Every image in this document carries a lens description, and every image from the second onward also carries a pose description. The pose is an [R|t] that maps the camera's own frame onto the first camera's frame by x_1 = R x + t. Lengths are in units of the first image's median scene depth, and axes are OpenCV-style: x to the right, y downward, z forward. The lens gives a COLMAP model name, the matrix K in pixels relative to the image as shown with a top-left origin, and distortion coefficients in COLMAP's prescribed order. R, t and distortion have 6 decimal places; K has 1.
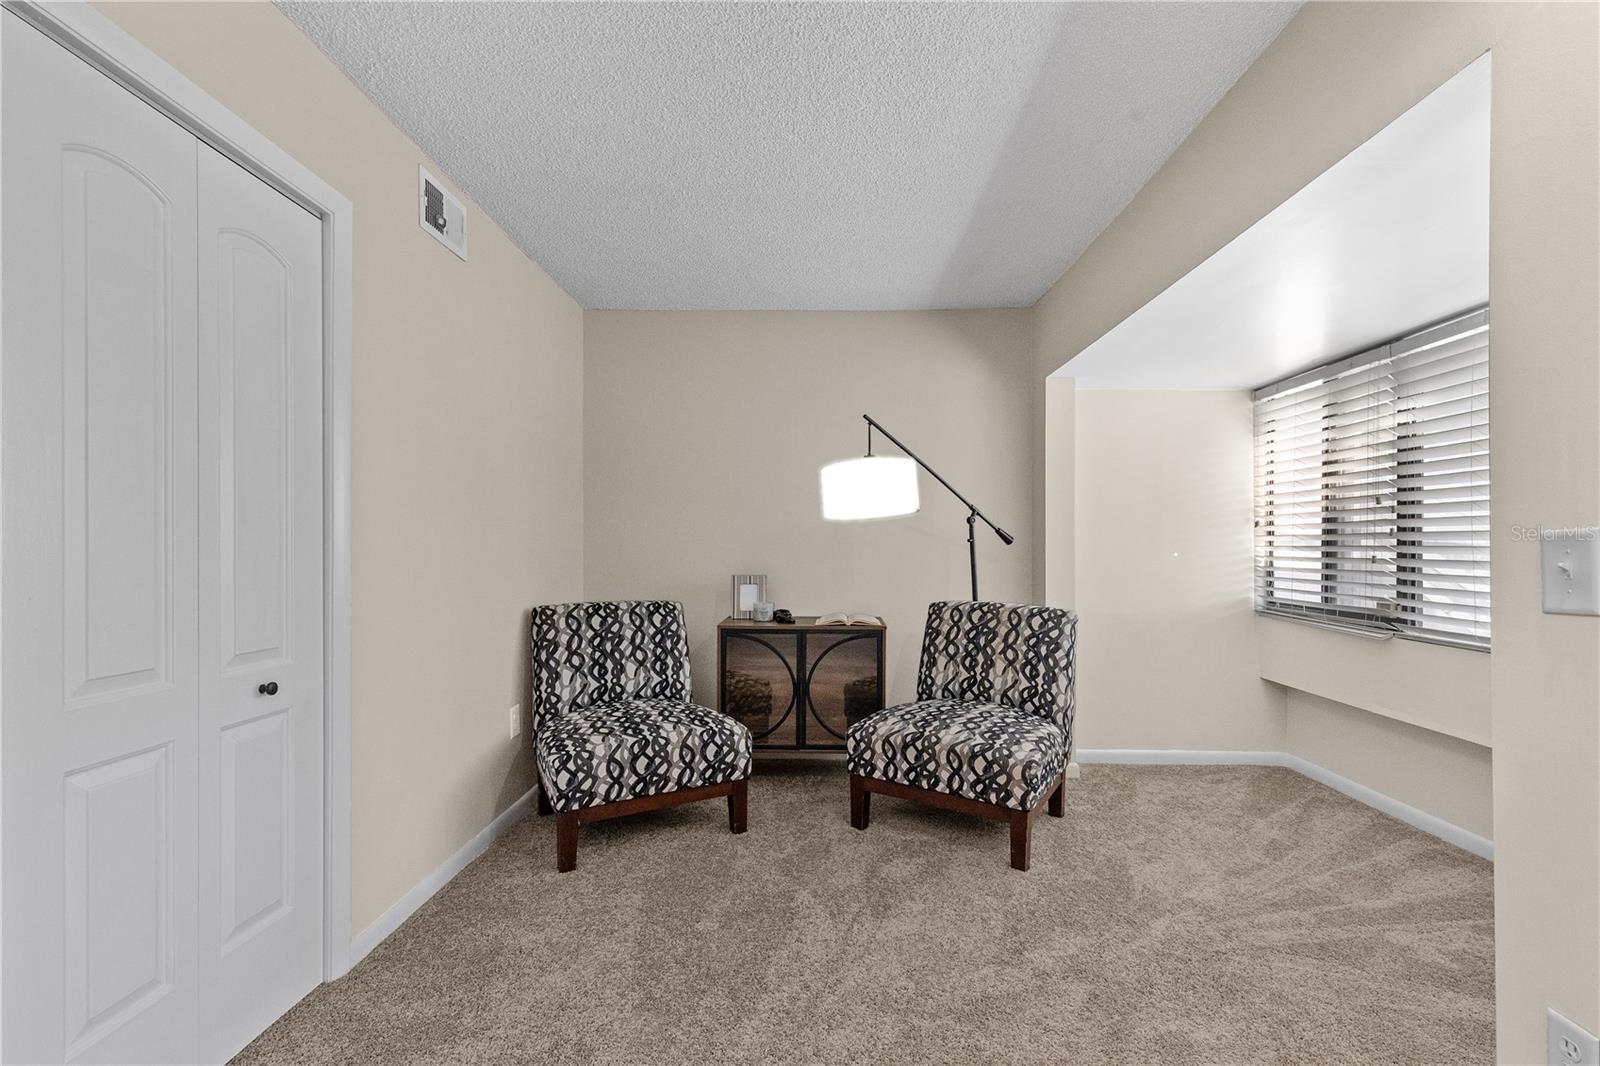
lens RADIAL K [[722.3, 0, 821.3], [0, 722.3, 551.7], [0, 0, 1]] dist [0.007811, -0.000697]
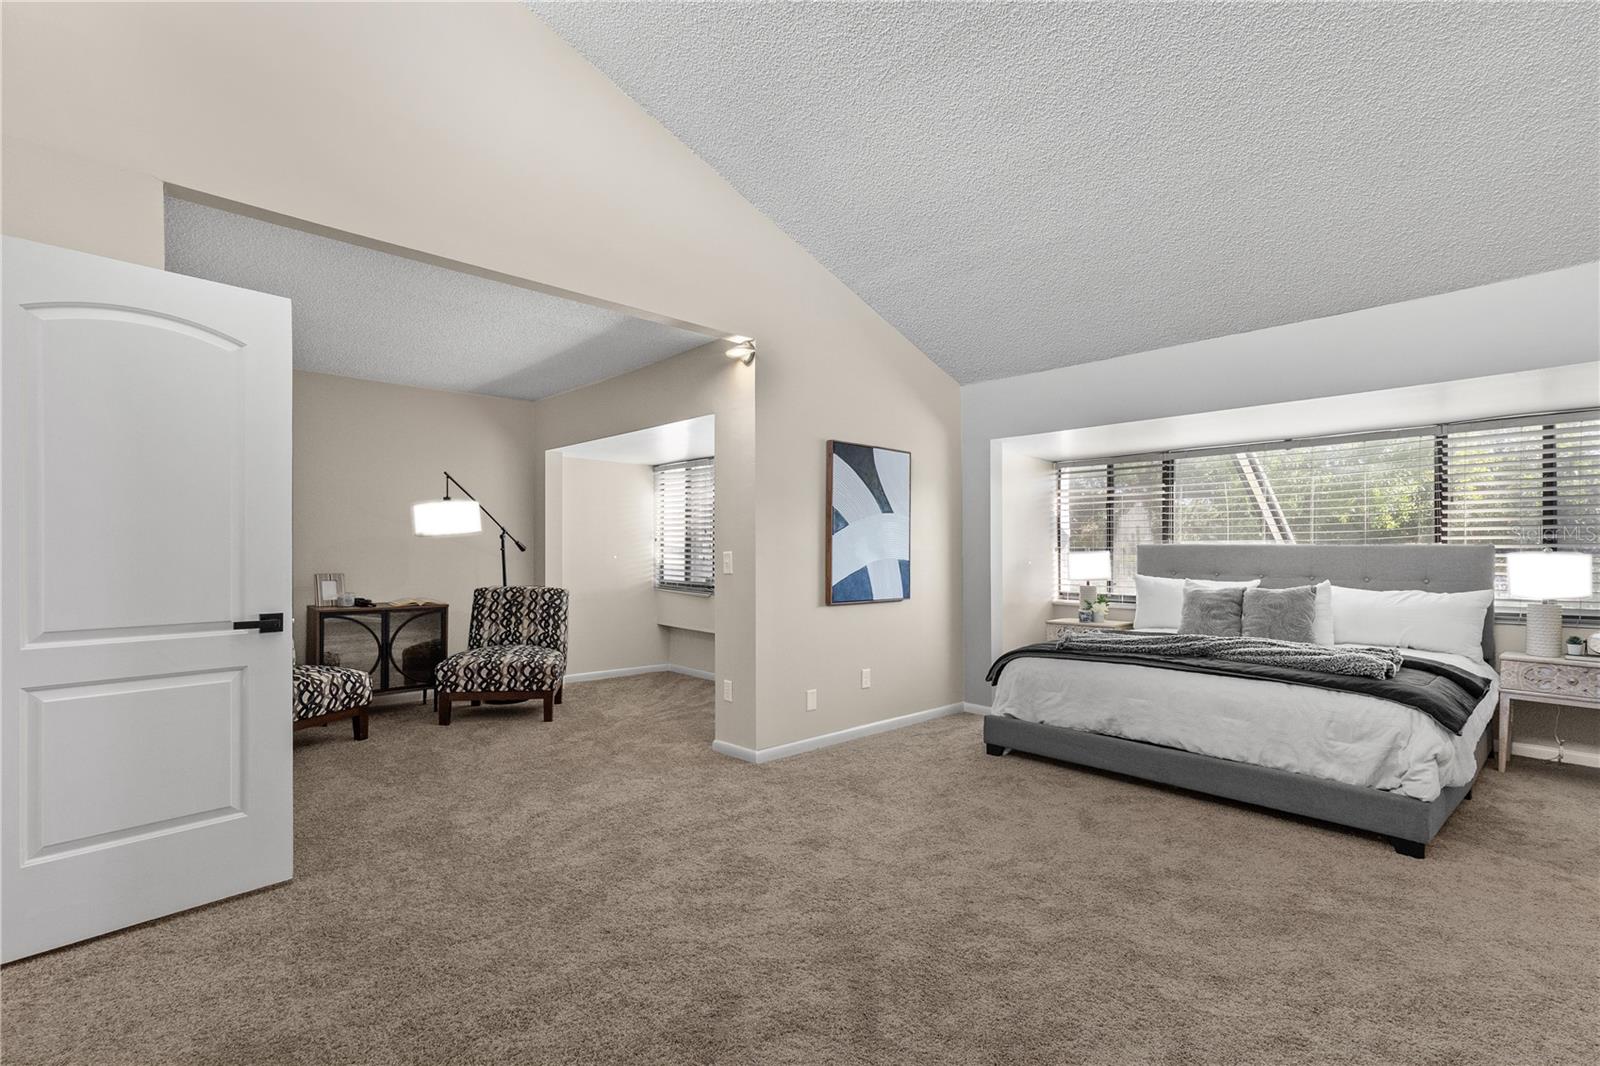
lens RADIAL K [[722.3, 0, 800.3], [0, 722.3, 544.4], [0, 0, 1]] dist [0.007811, -0.000697]
pose [[0.738392, 0.005236, 0.674352, -0.442684], [-0.000354, 0.999973, -0.007376, -0.016309], [-0.674372, 0.005208, 0.738374, -0.730287]]
